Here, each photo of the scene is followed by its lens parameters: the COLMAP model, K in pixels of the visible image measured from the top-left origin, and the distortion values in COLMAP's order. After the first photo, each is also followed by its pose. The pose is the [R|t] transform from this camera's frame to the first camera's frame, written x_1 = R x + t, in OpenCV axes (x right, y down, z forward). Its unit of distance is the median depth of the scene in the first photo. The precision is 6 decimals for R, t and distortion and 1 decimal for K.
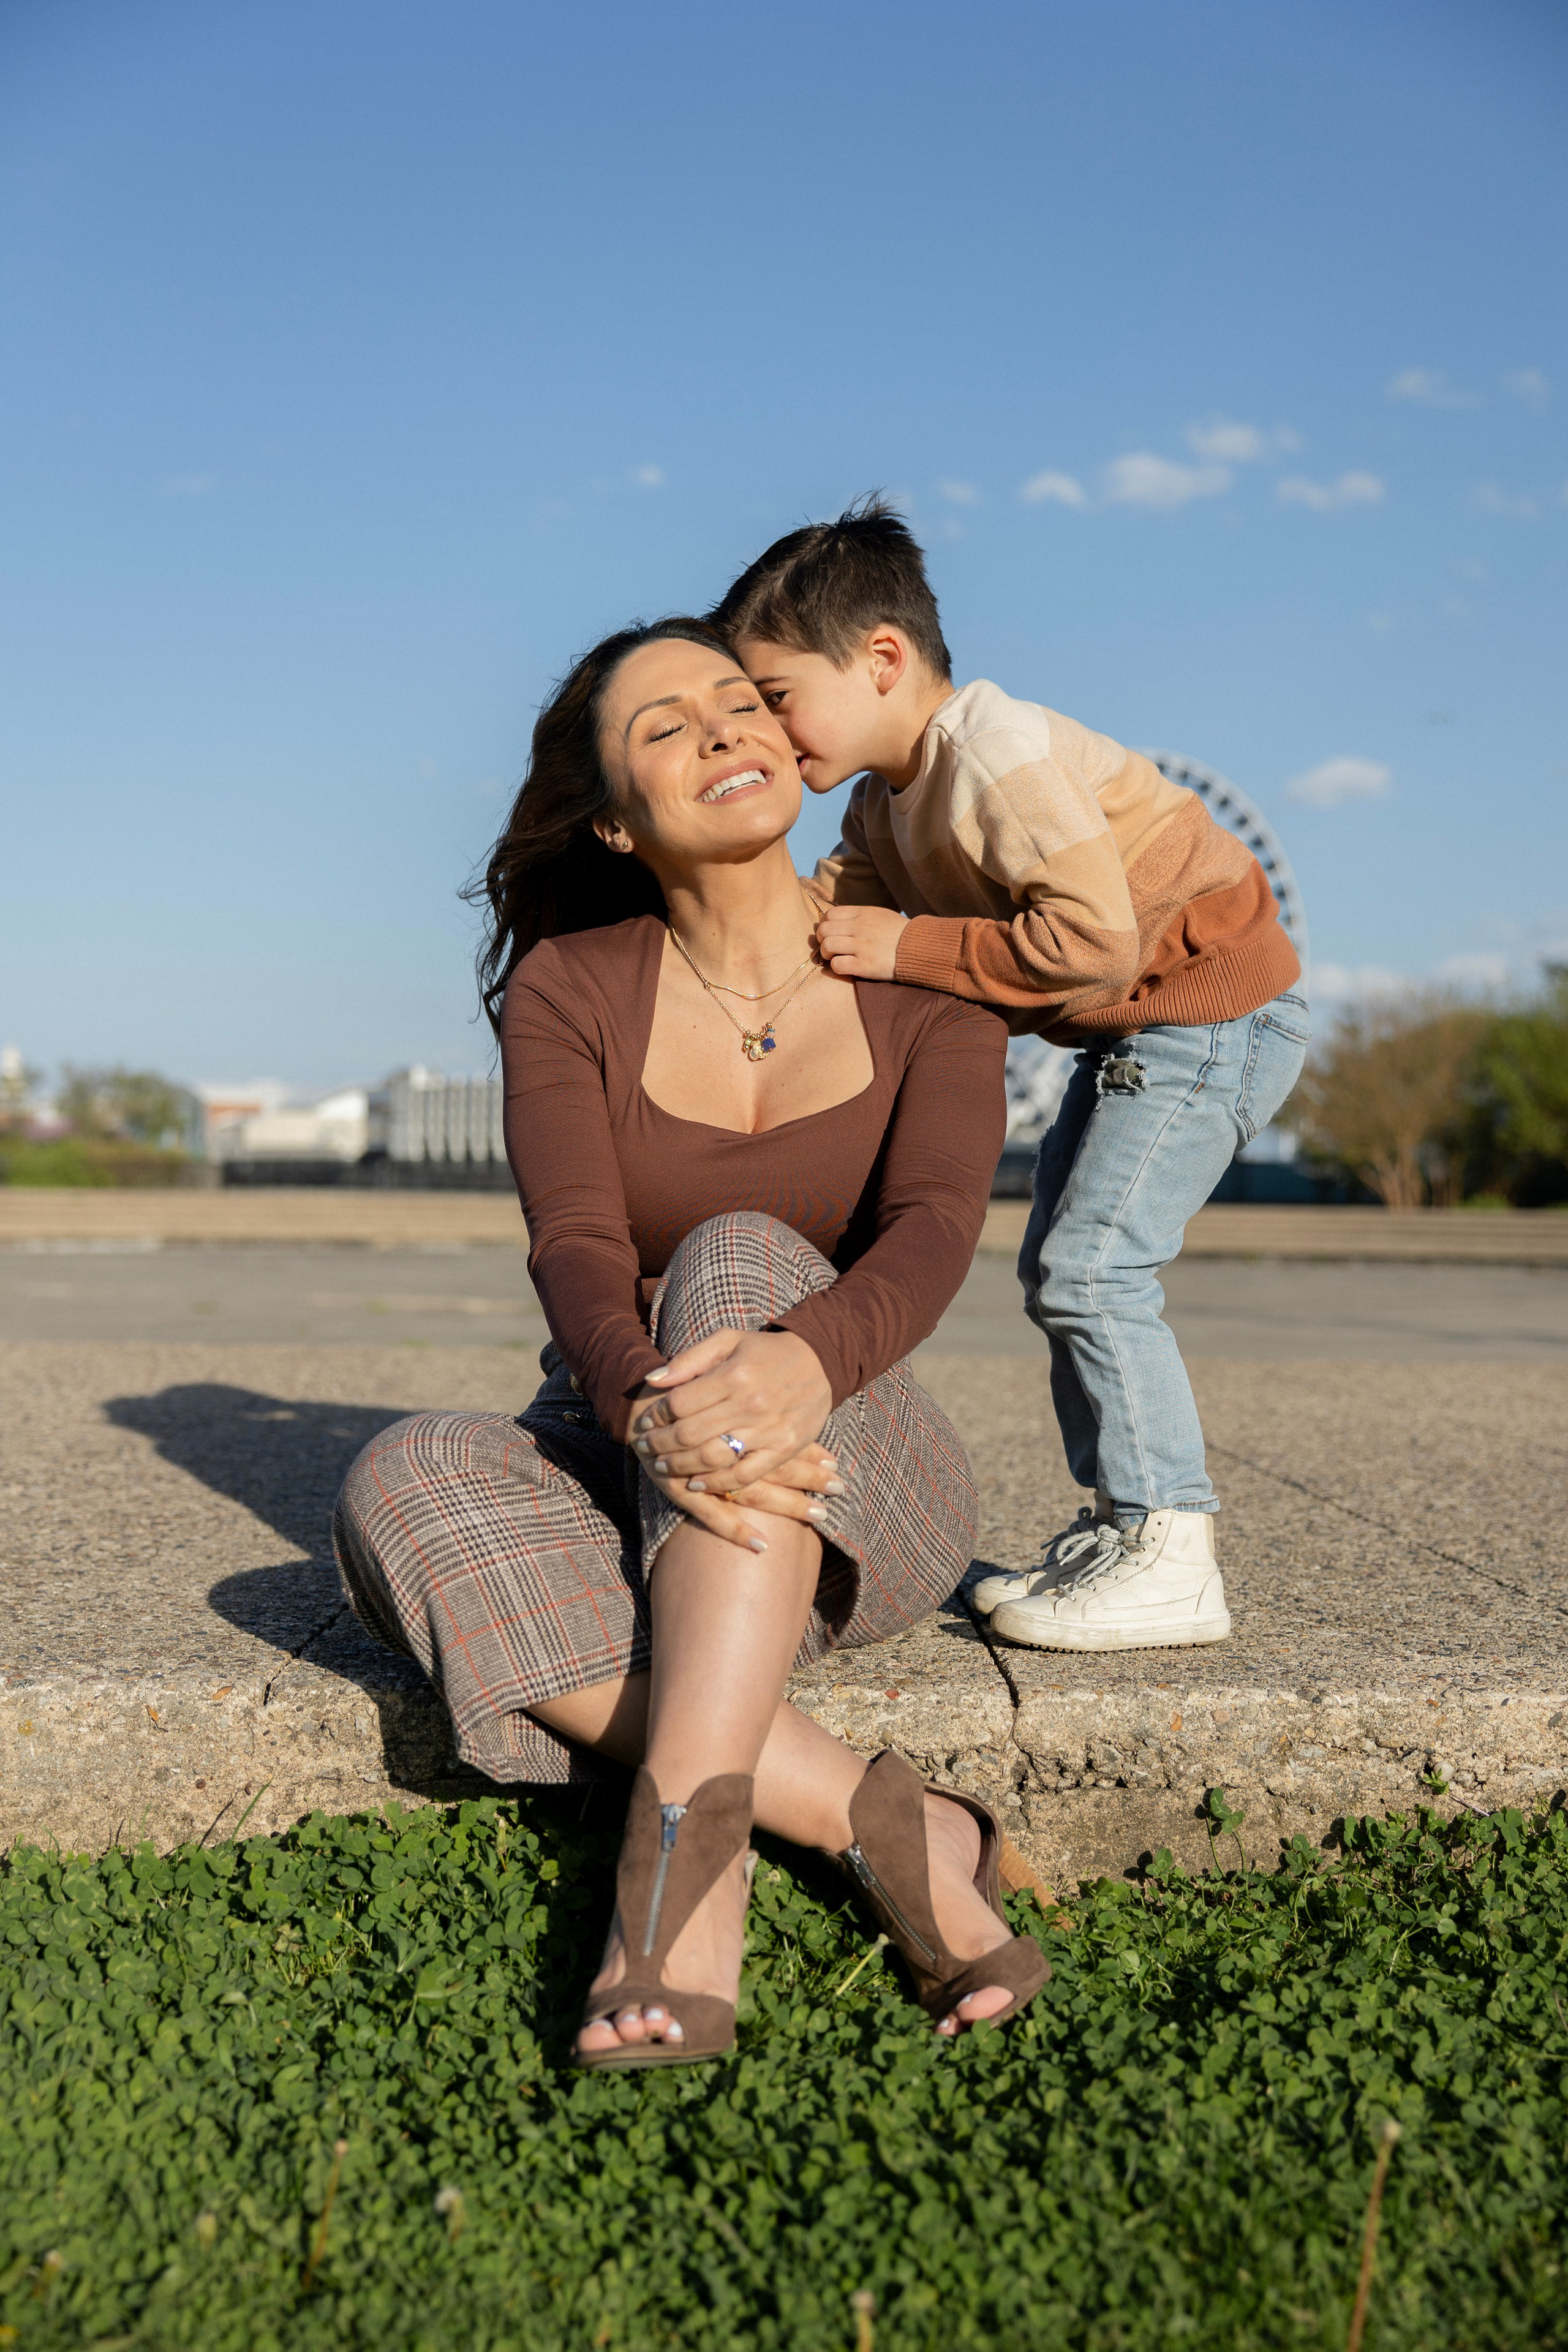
lens RADIAL K [[2768.2, 0, 788.9], [0, 2768.2, 1183.5], [0, 0, 1]] dist [0.005995, 0.000000]
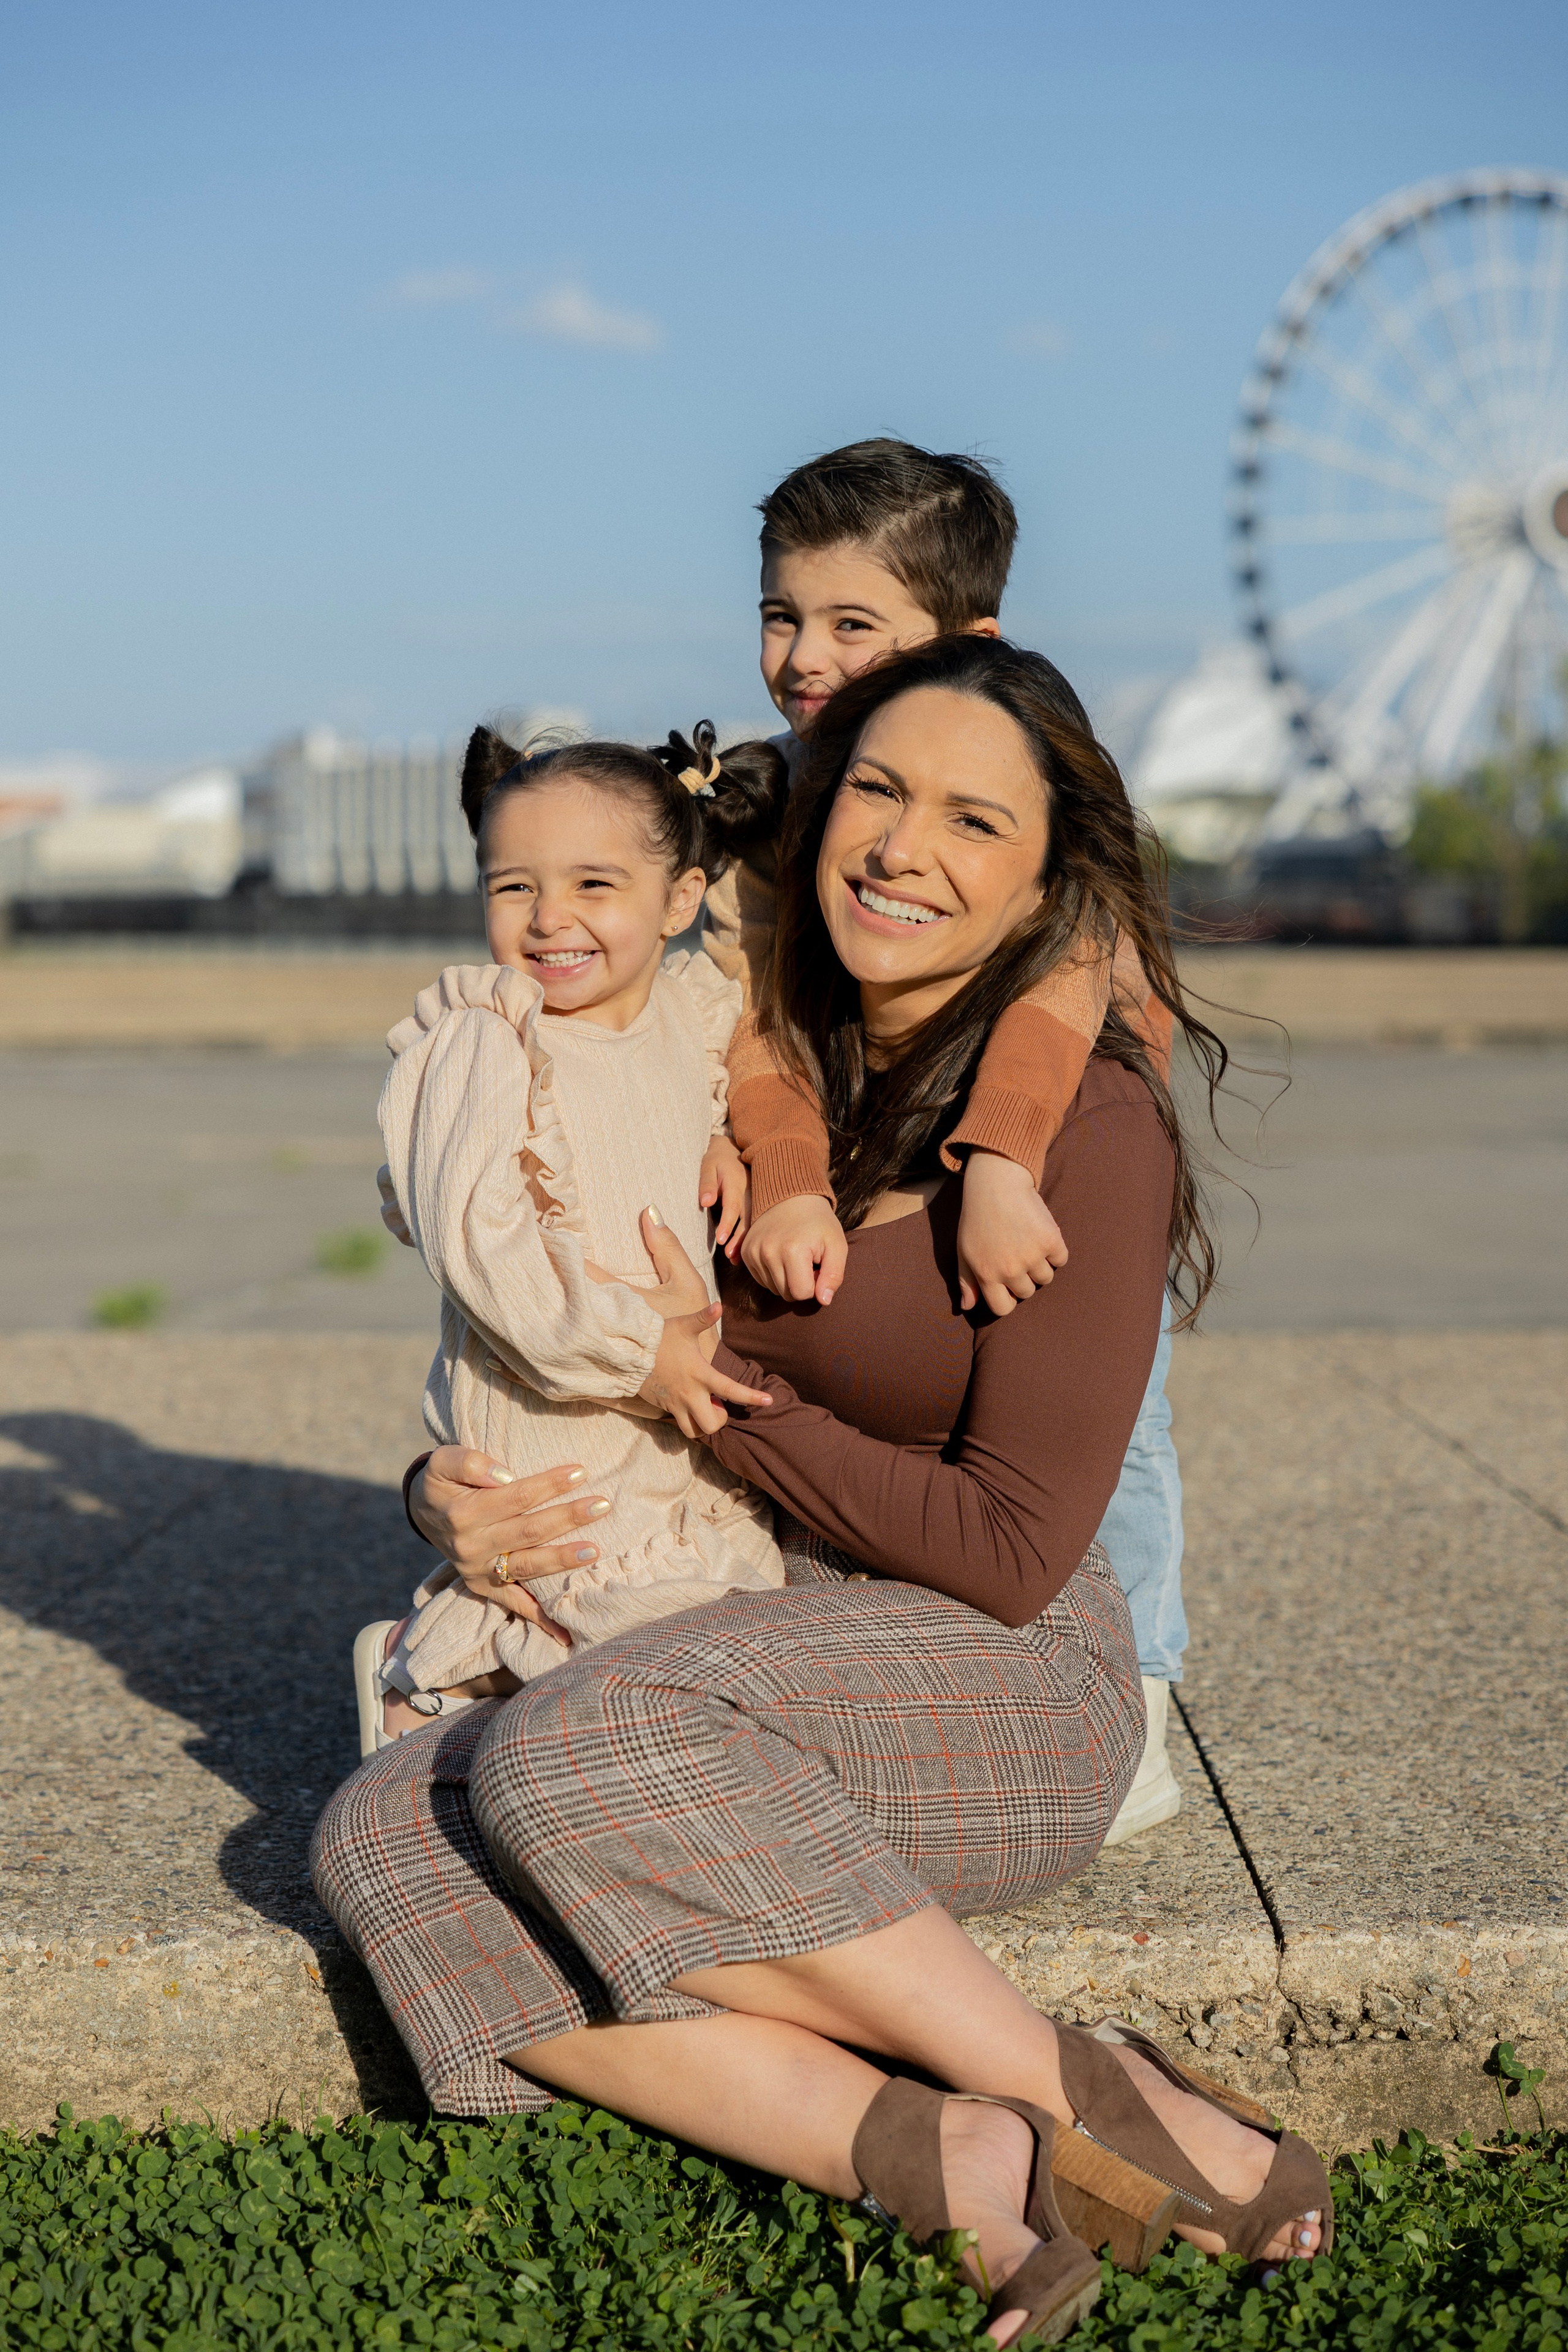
lens RADIAL K [[4772.7, 0, 781.4], [0, 4772.7, 1174.7], [0, 0, 1]] dist [0.086189, 0.000000]
pose [[0.999356, -0.017635, -0.031241, -0.026286], [0.019734, 0.997476, 0.068207, -0.171597], [0.029959, -0.068780, 0.997182, -0.530887]]
